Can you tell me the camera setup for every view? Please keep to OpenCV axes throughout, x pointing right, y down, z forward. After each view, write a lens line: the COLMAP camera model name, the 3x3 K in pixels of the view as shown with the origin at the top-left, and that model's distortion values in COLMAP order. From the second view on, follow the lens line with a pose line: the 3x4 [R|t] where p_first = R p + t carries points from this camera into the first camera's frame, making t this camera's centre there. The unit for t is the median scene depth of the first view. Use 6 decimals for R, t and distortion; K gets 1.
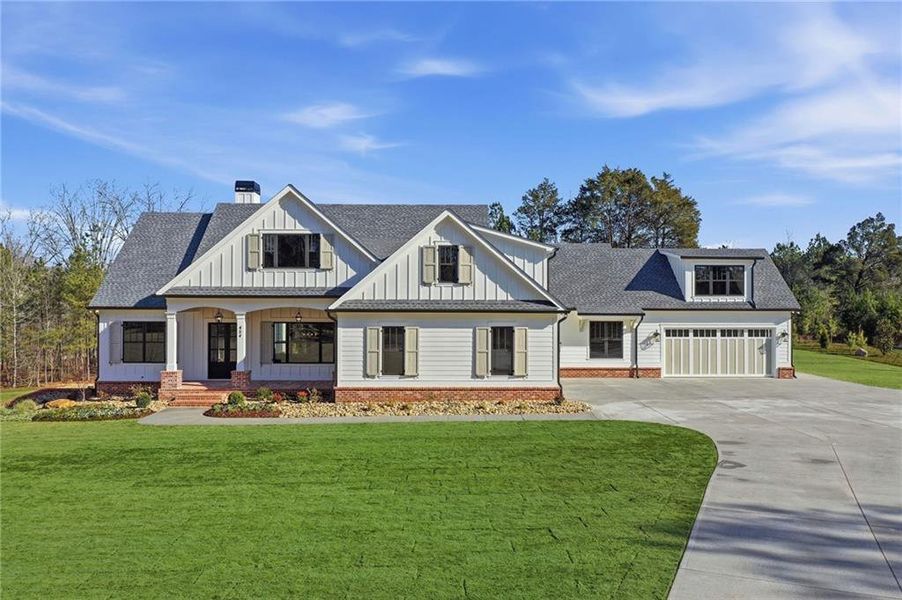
lens RADIAL K [[707.5, 0, 451.0], [0, 707.5, 300.0], [0, 0, 1]] dist [-0.000406, -0.007214]
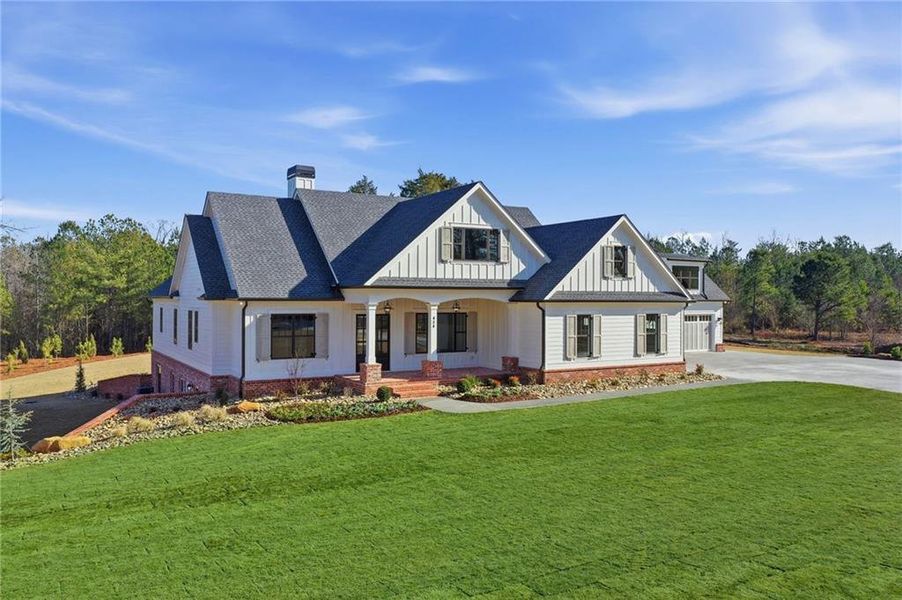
lens RADIAL K [[703.3, 0, 451.0], [0, 703.3, 300.0], [0, 0, 1]] dist [-0.011844, -0.004688]
pose [[0.873547, -0.001228, 0.486739, -0.768687], [-0.002845, 0.999967, 0.007629, 0.005168], [-0.486732, -0.008049, 0.873514, 0.102342]]
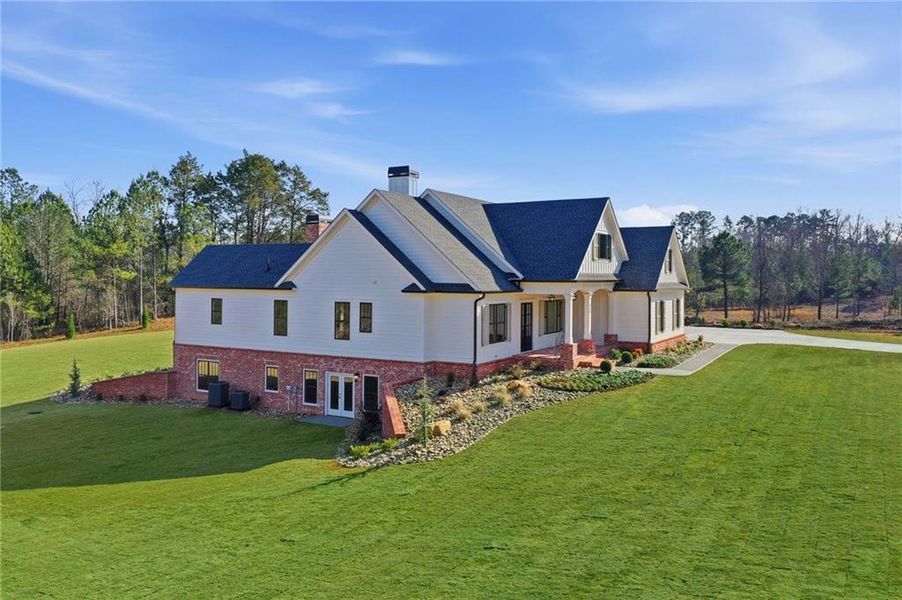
lens RADIAL K [[711.5, 0, 450.1], [0, 711.5, 273.0], [0, 0, 1]] dist [-0.009574, -0.006477]
pose [[0.520804, 0.006365, 0.853652, -1.523544], [-0.006820, 0.999971, -0.003295, -0.013700], [-0.853649, -0.004106, 0.520833, 0.547530]]
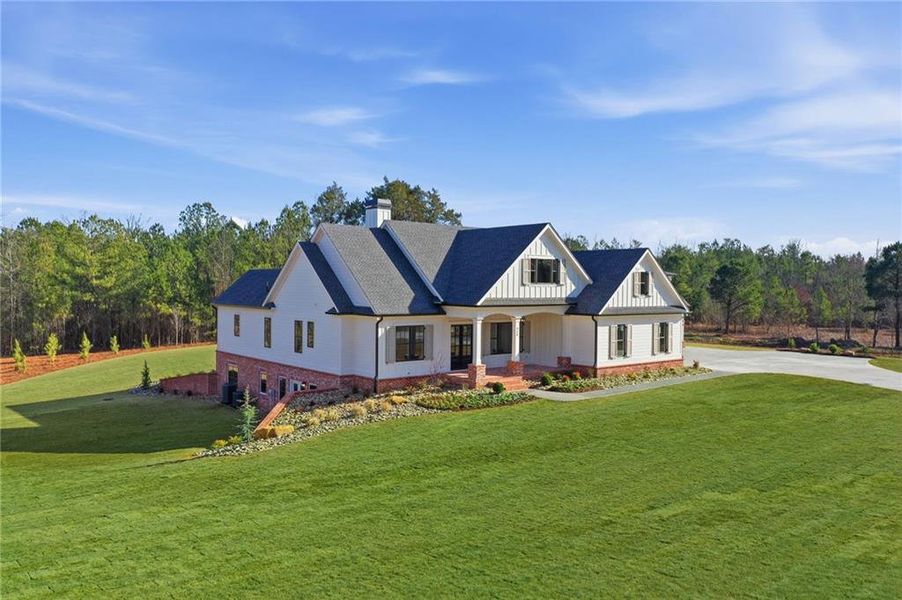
lens RADIAL K [[703.3, 0, 451.0], [0, 703.3, 300.0], [0, 0, 1]] dist [-0.011844, -0.004688]
pose [[0.786800, -0.008470, 0.617150, -1.208827], [-0.008444, 0.999665, 0.024484, -0.045791], [-0.617150, -0.024475, 0.786465, 0.040101]]
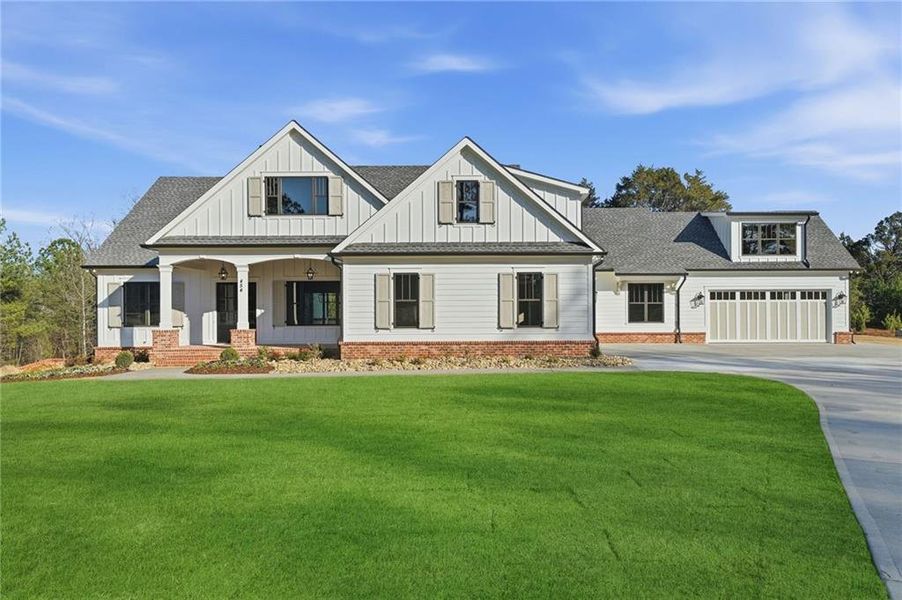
lens RADIAL K [[606.2, 0, 490.7], [0, 606.2, 311.0], [0, 0, 1]] dist [0.045512, 0.001601]
pose [[0.999694, -0.007861, -0.023461, 0.038656], [0.007839, 0.999969, -0.001041, 0.080763], [0.023469, 0.000856, 0.999724, 0.227924]]
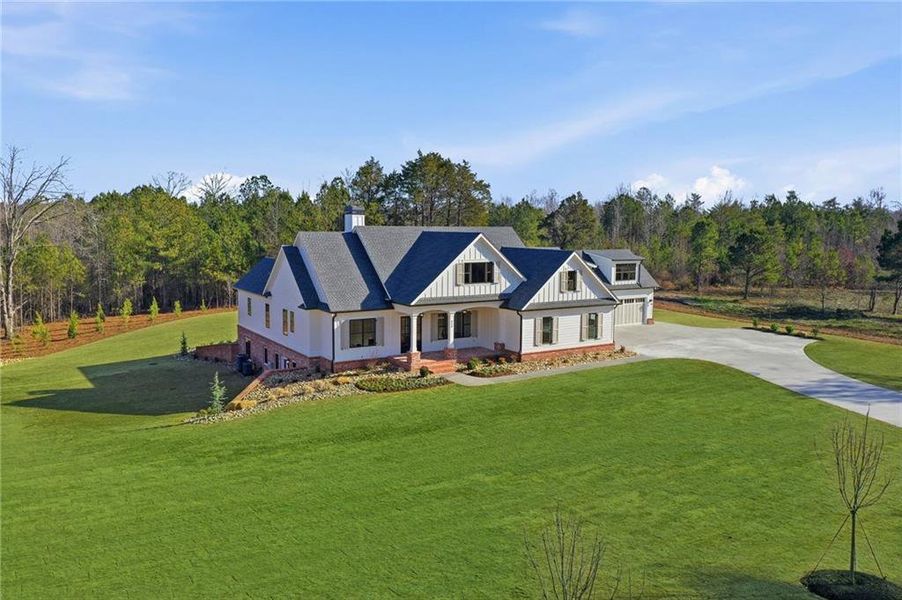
lens RADIAL K [[698.9, 0, 449.4], [0, 698.9, 299.7], [0, 0, 1]] dist [-0.007965, -0.004310]
pose [[0.861773, -0.051108, 0.504713, -1.102146], [-0.005982, 0.993819, 0.110851, -0.186164], [-0.507259, -0.098547, 0.856141, -0.354353]]
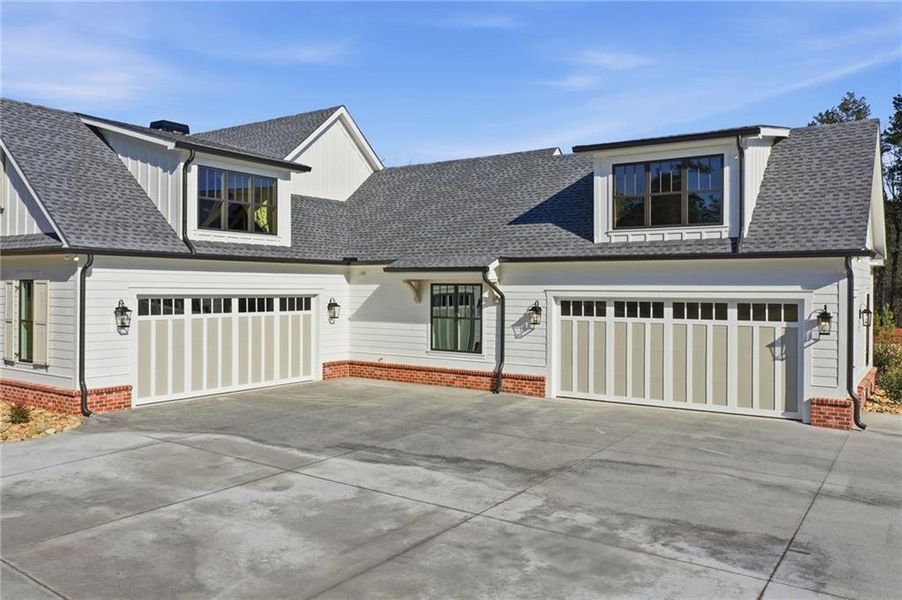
lens RADIAL K [[712.6, 0, 451.0], [0, 712.6, 300.0], [0, 0, 1]] dist [-0.006520, -0.000550]
pose [[0.811497, 0.011324, -0.584247, 0.657188], [-0.002302, 0.999866, 0.016182, 0.041216], [0.584352, -0.011787, 0.811415, 0.678994]]
